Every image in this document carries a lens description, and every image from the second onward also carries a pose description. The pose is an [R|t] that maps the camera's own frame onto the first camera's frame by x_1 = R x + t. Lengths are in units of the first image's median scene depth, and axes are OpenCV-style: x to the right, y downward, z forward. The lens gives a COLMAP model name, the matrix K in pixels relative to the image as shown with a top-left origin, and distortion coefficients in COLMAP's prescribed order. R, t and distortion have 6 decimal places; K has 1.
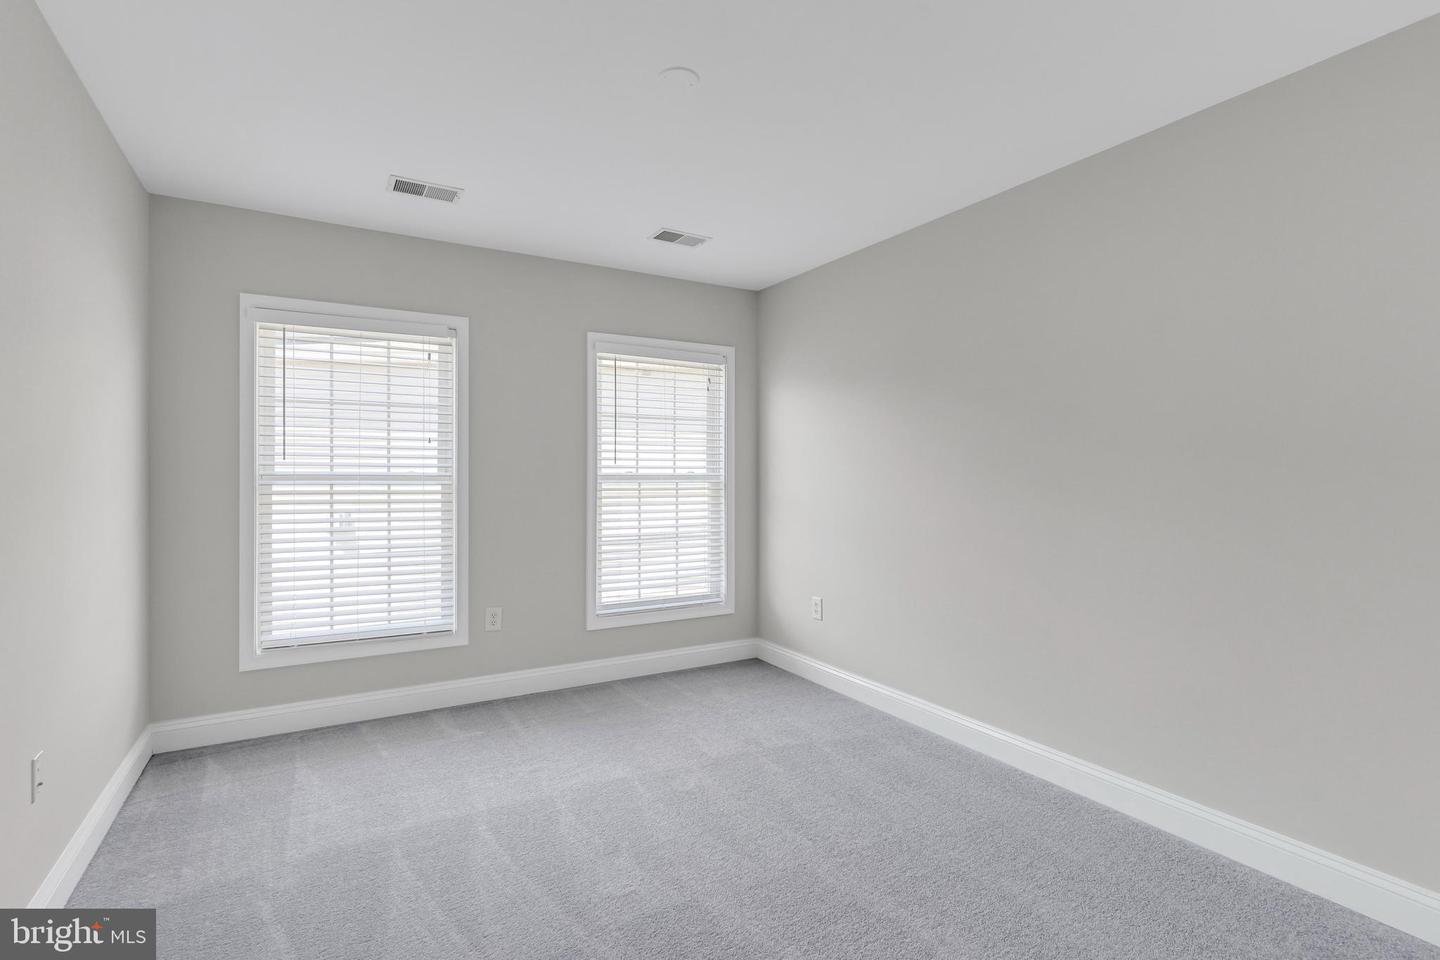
lens RADIAL K [[684.1, 0, 720.7], [0, 684.1, 481.2], [0, 0, 1]] dist [0.000749, -0.001208]
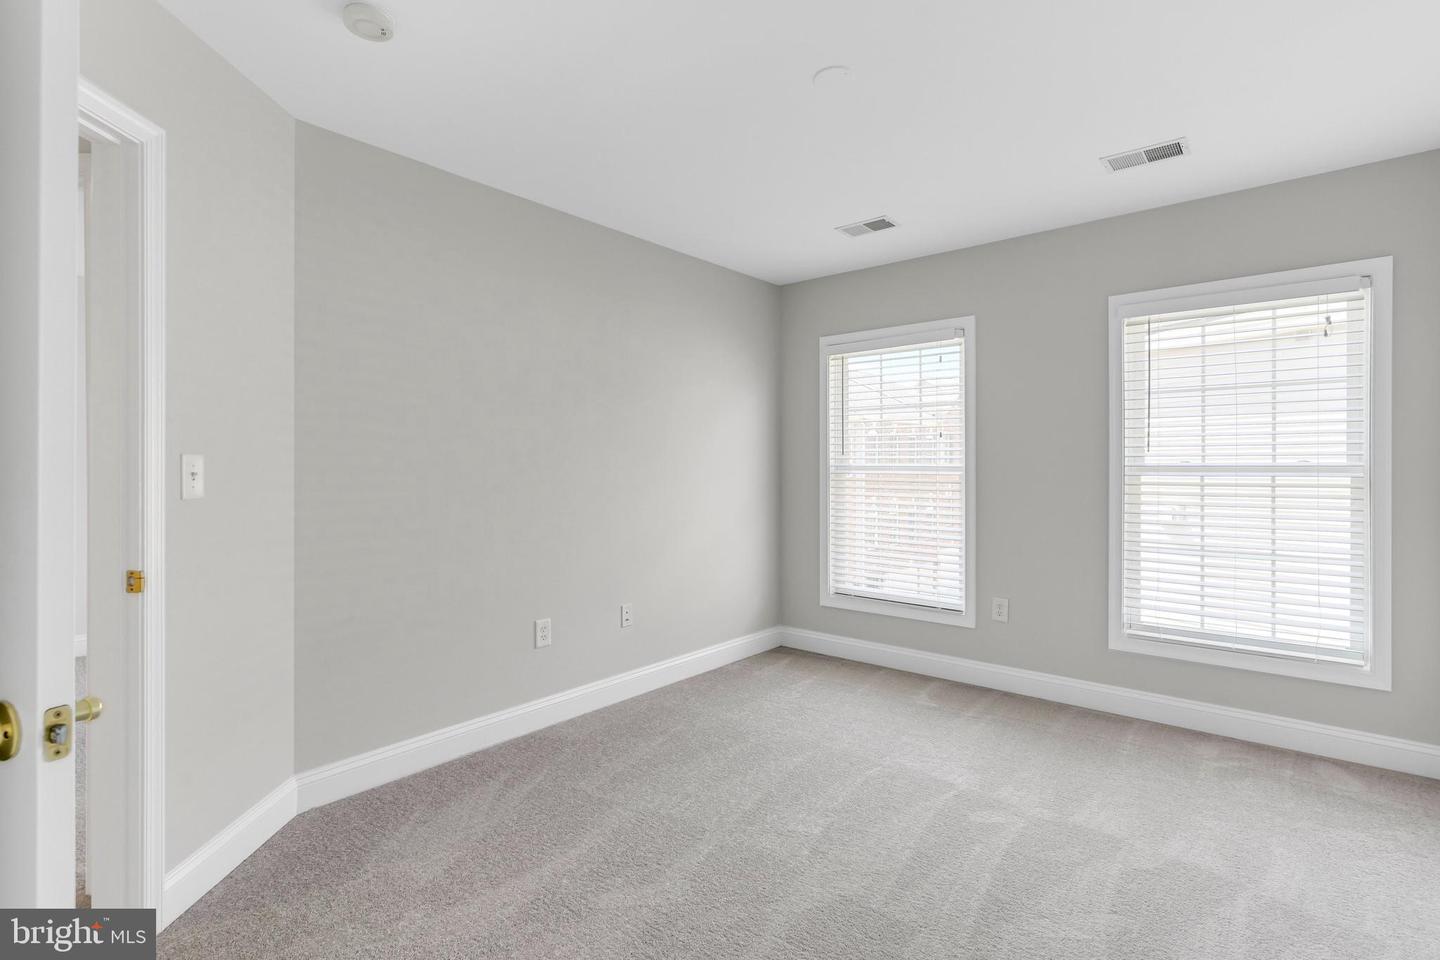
lens RADIAL K [[684.1, 0, 720.7], [0, 684.1, 481.2], [0, 0, 1]] dist [0.000749, -0.001208]
pose [[0.336281, 0.018883, -0.941572, 0.401466], [-0.006496, 0.999822, 0.017731, -0.001894], [0.941739, 0.000153, 0.336344, 0.236181]]
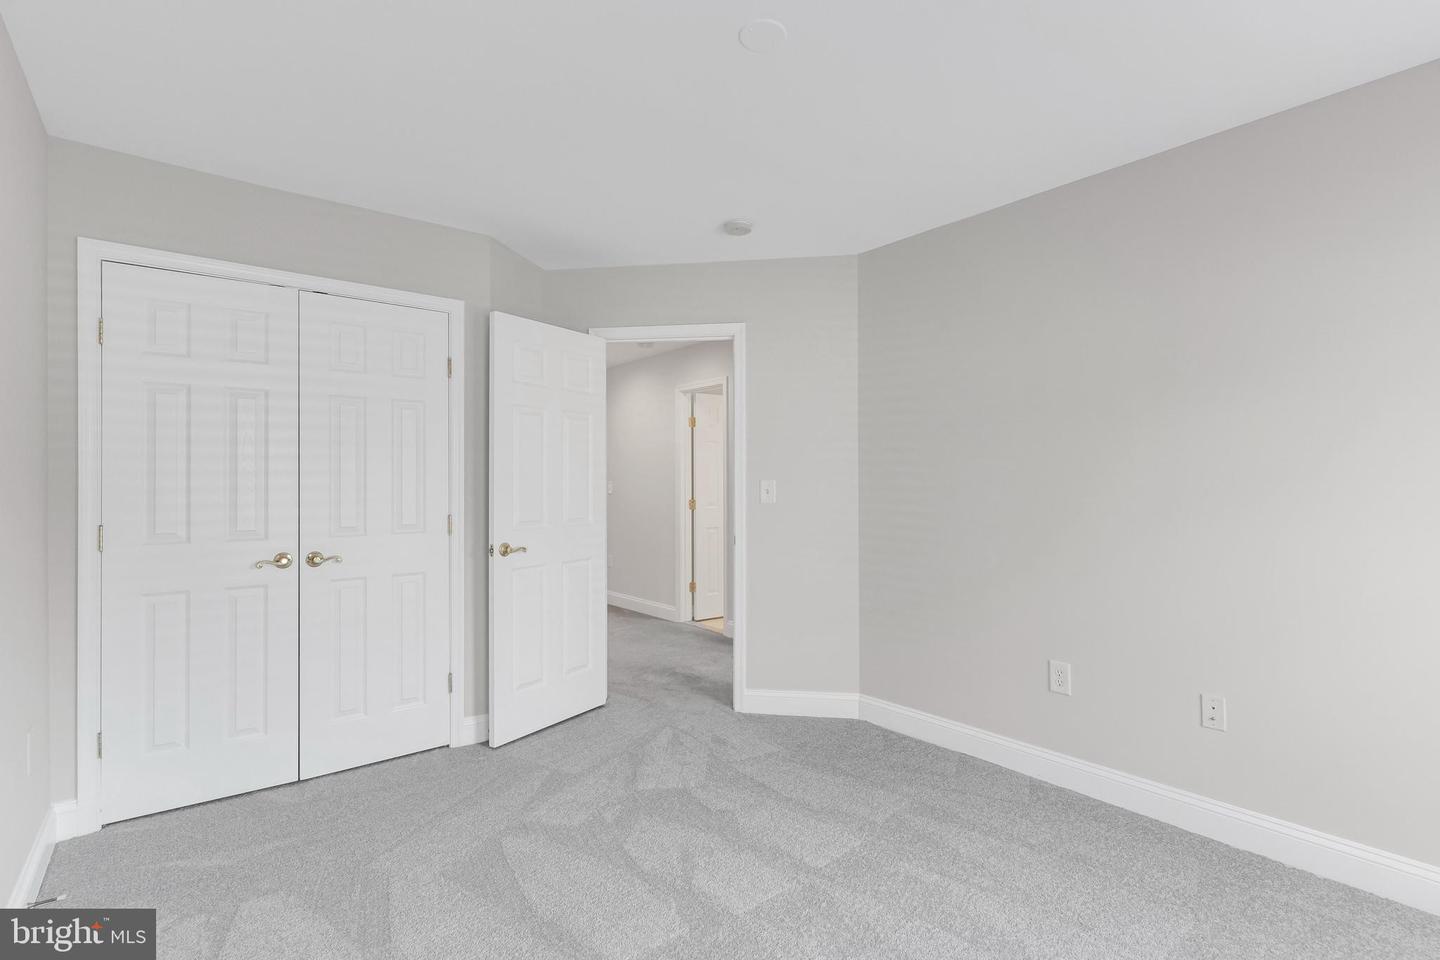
lens RADIAL K [[684.1, 0, 720.7], [0, 684.1, 481.2], [0, 0, 1]] dist [0.000749, -0.001208]
pose [[-0.991042, 0.007150, -0.133362, 0.047595], [0.006636, 0.999969, 0.004293, -0.011862], [0.133388, 0.003370, -0.991058, 0.885338]]
